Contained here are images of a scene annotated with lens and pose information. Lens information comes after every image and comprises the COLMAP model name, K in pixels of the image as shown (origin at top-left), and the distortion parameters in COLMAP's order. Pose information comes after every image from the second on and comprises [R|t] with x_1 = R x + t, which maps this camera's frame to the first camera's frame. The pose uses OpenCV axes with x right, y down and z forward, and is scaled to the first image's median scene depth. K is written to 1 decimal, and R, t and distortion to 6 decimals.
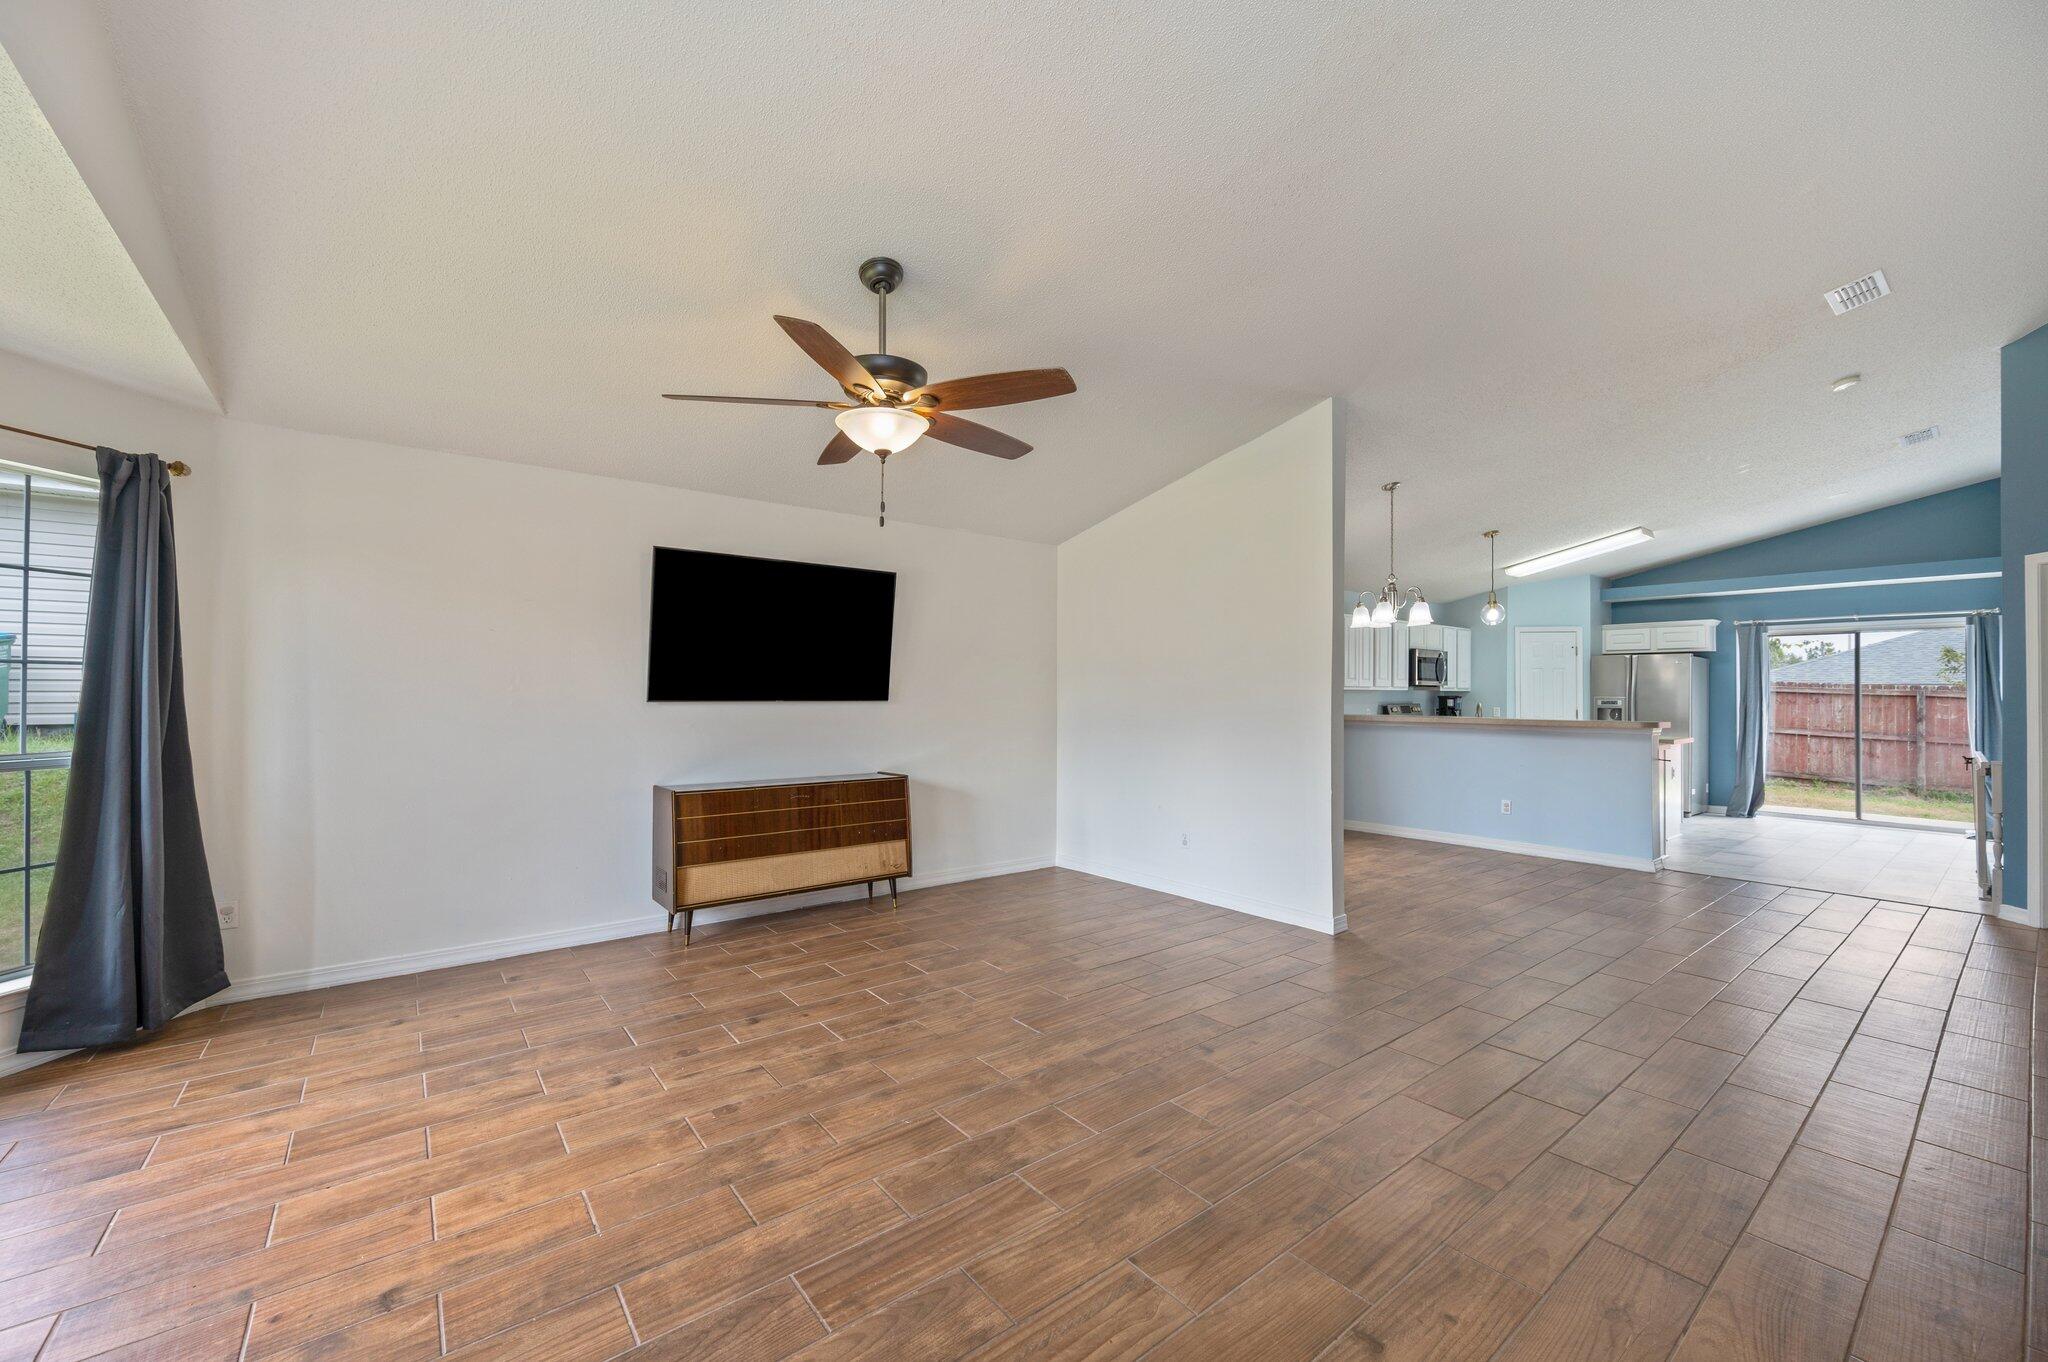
lens RADIAL K [[814.8, 0, 1036.0], [0, 814.8, 677.1], [0, 0, 1]] dist [0.001554, 0.000231]
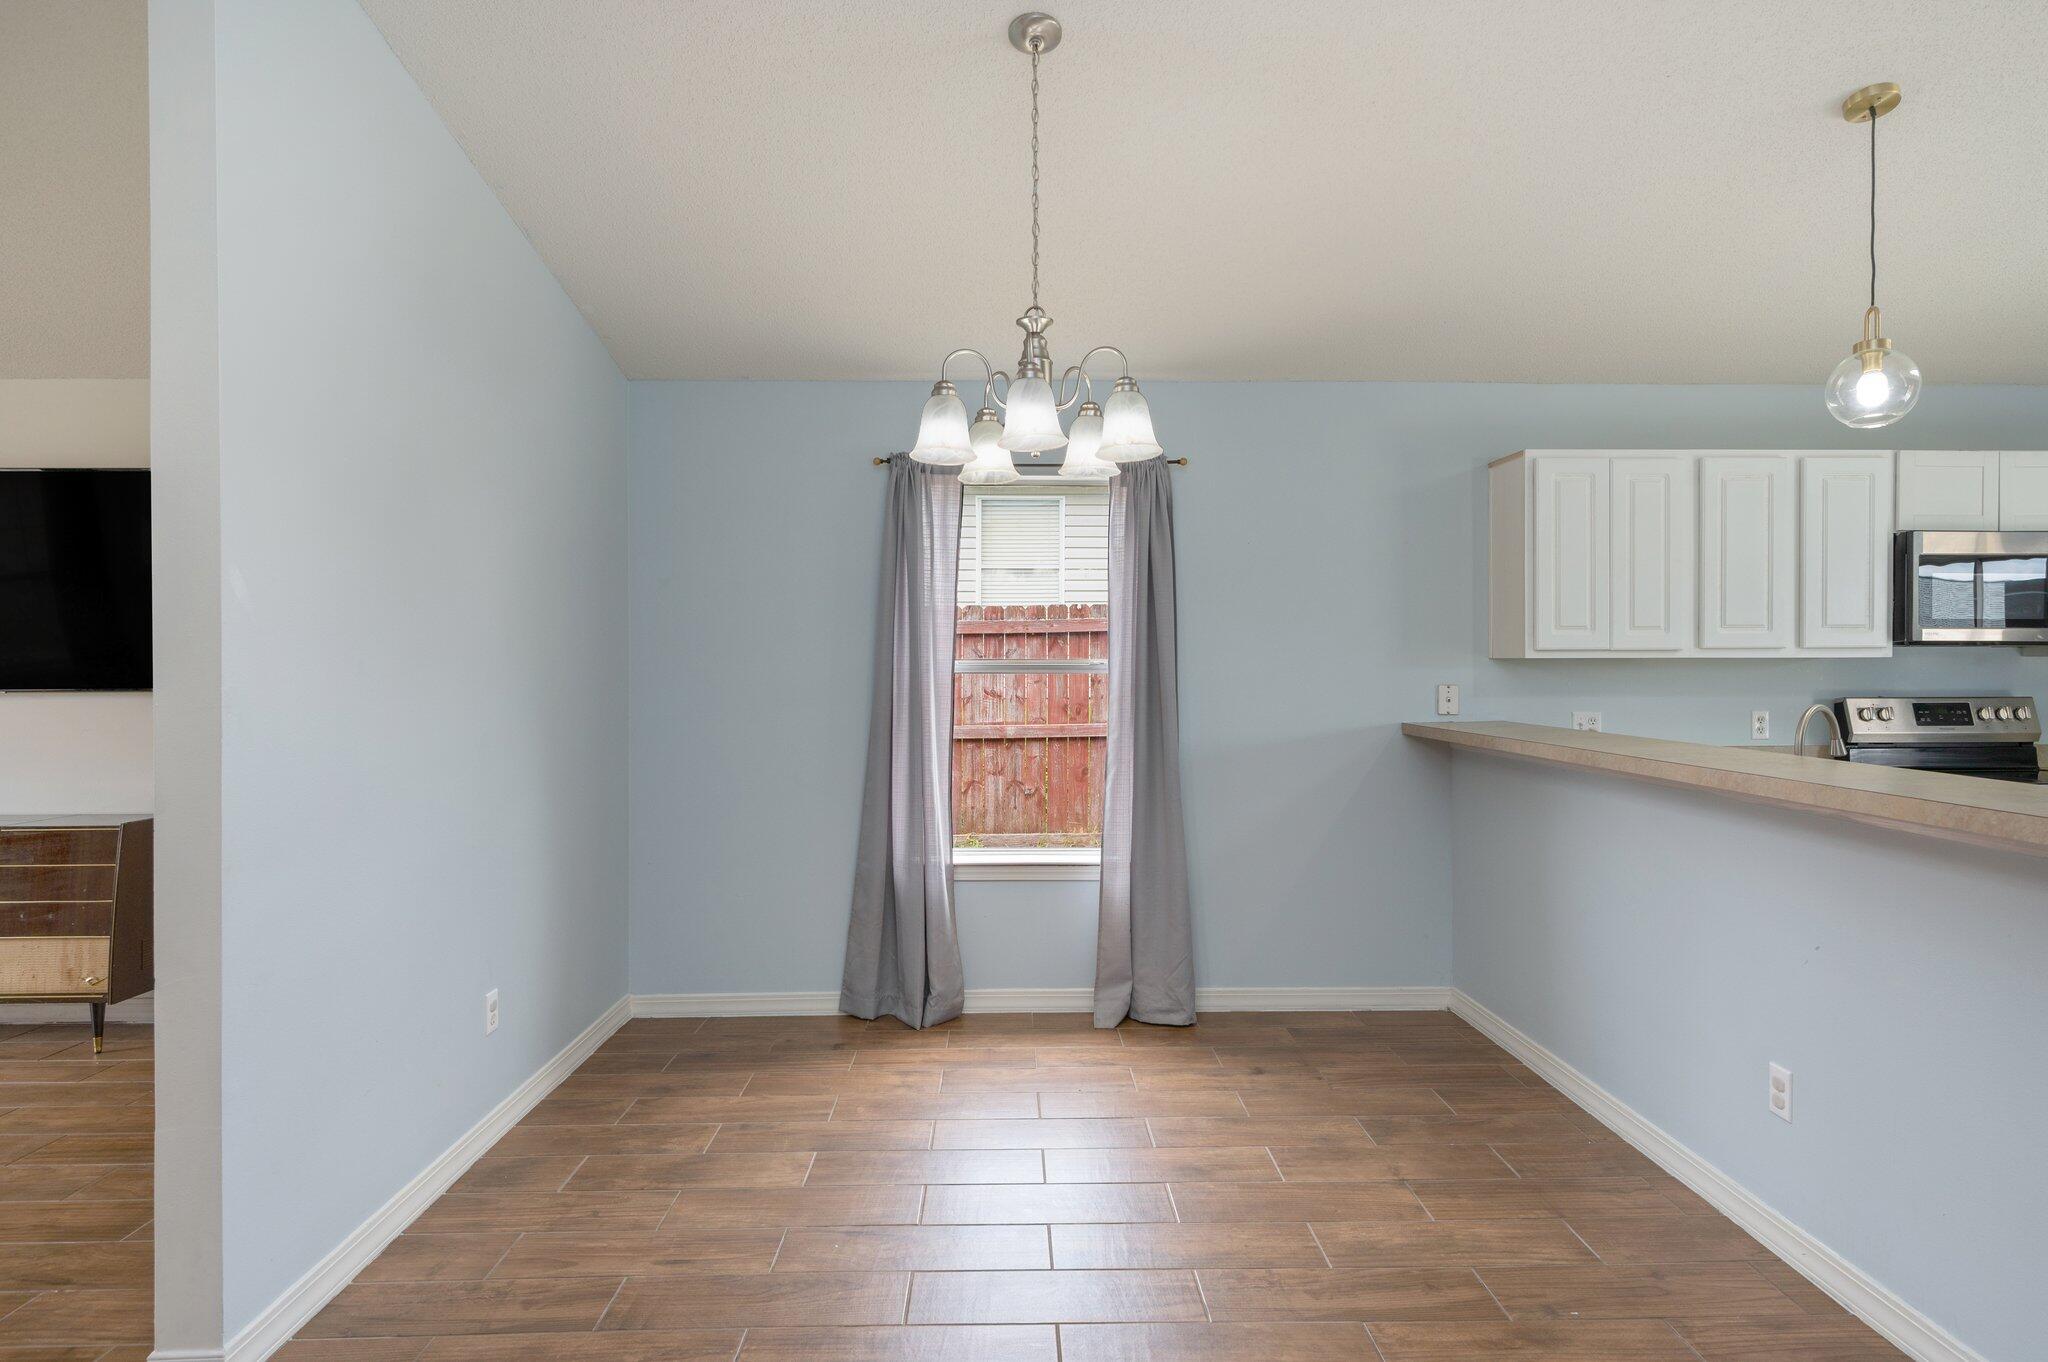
lens RADIAL K [[1170.3, 0, 1032.4], [0, 1170.3, 661.1], [0, 0, 1]] dist [-0.002036, 0.001878]
pose [[0.802109, -0.007683, -0.597128, 0.861855], [0.018317, 0.999763, 0.011741, 0.010271], [0.596896, -0.020355, 0.802060, 0.755459]]
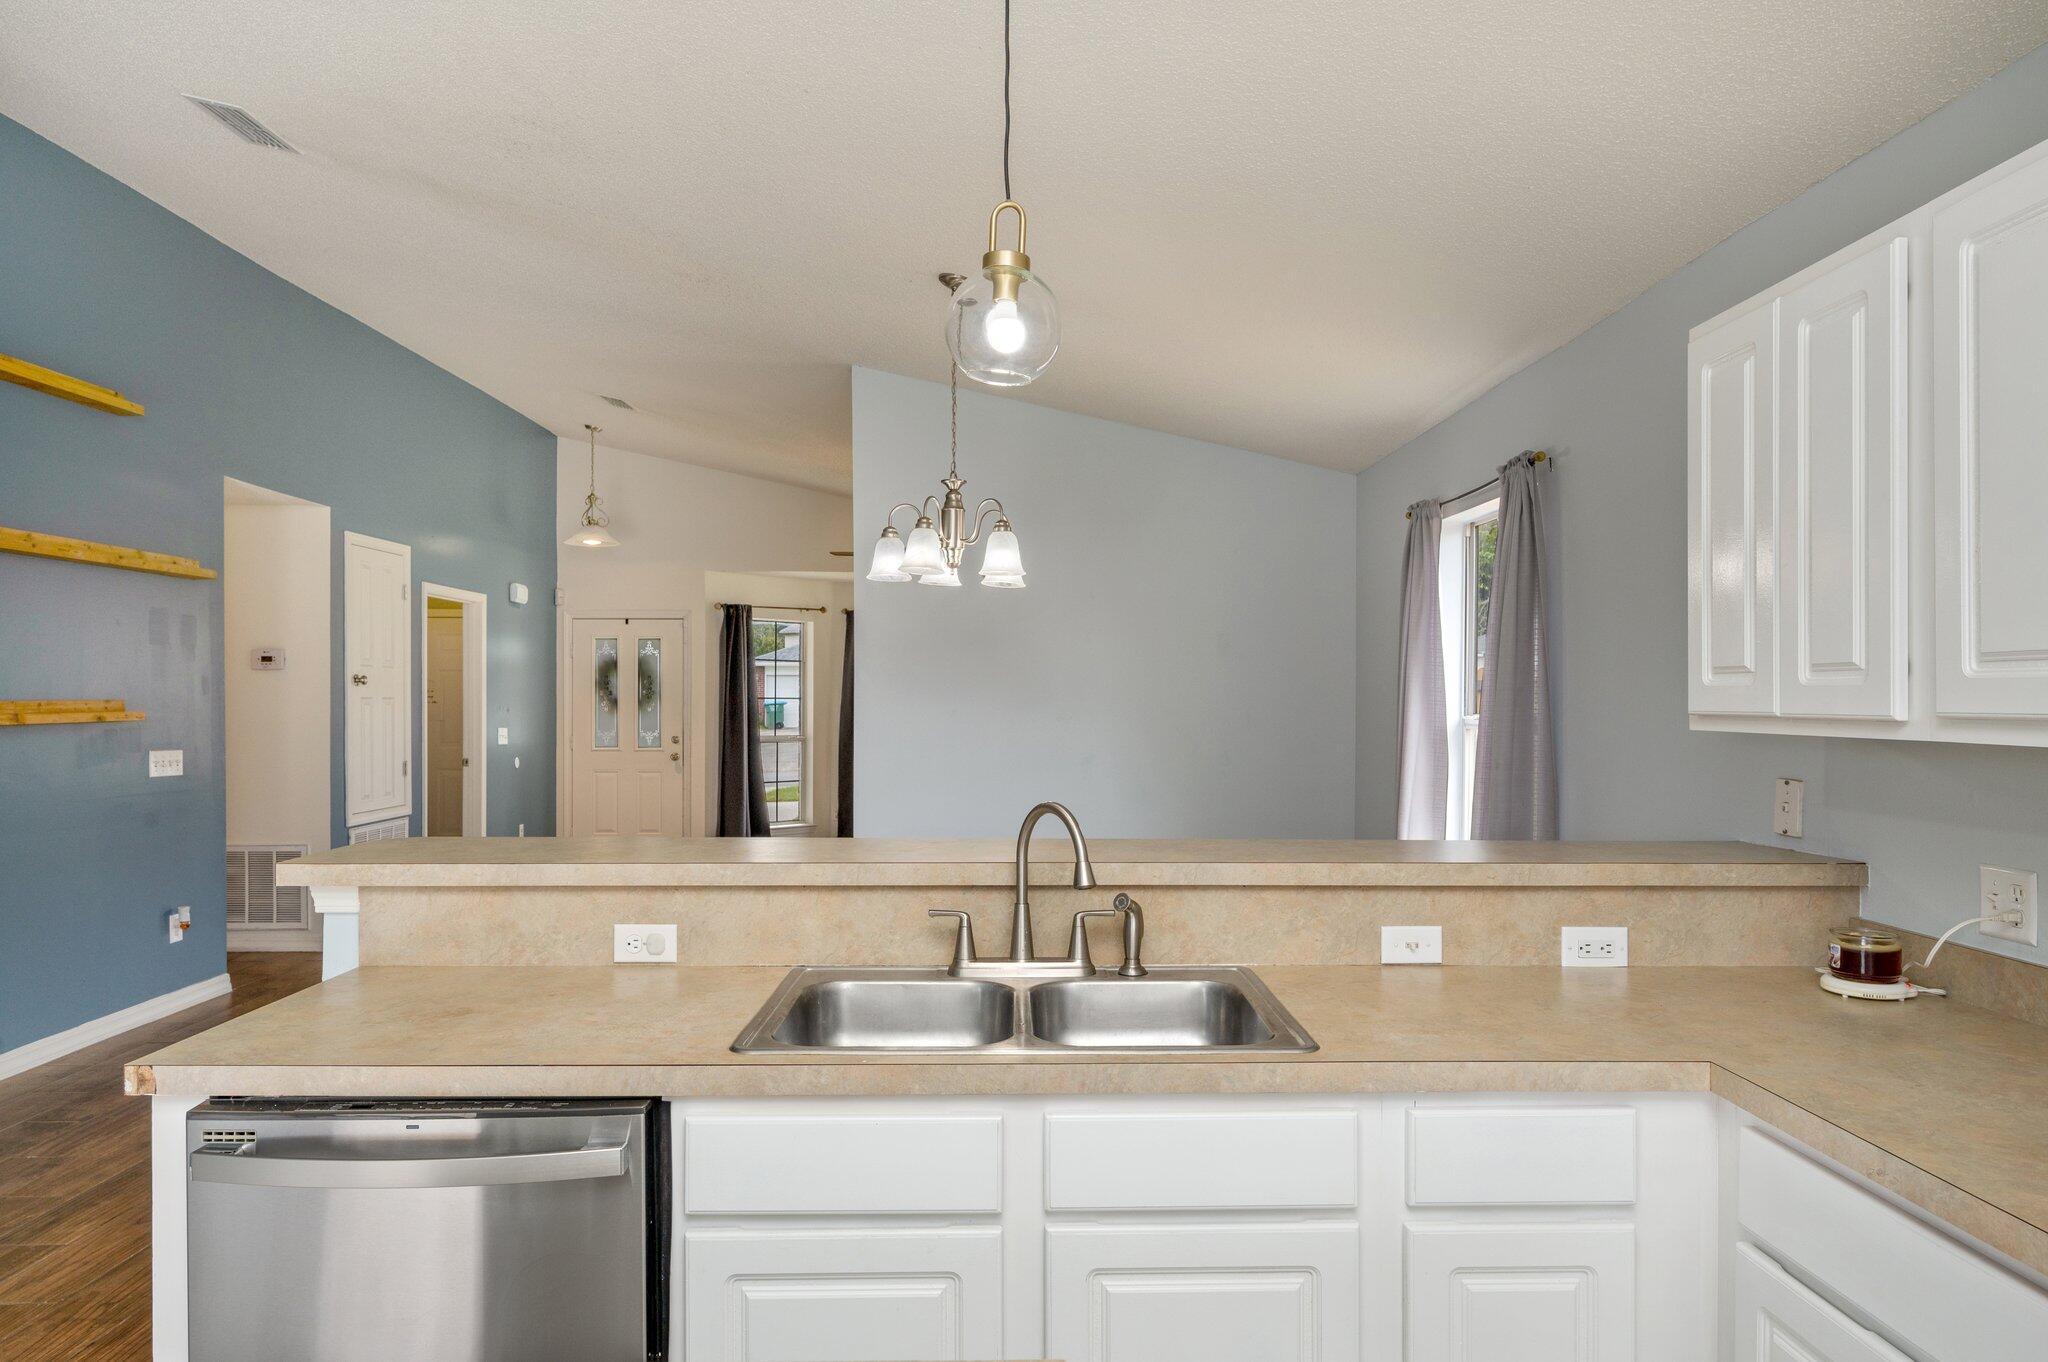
lens RADIAL K [[1238.8, 0, 1021.0], [0, 1238.8, 694.3], [0, 0, 1]] dist [-0.002789, -0.001333]
pose [[-0.615667, -0.008415, -0.787961, 1.181788], [0.009361, 0.999794, -0.017992, 0.017732], [0.787951, -0.018454, -0.615462, 1.785860]]
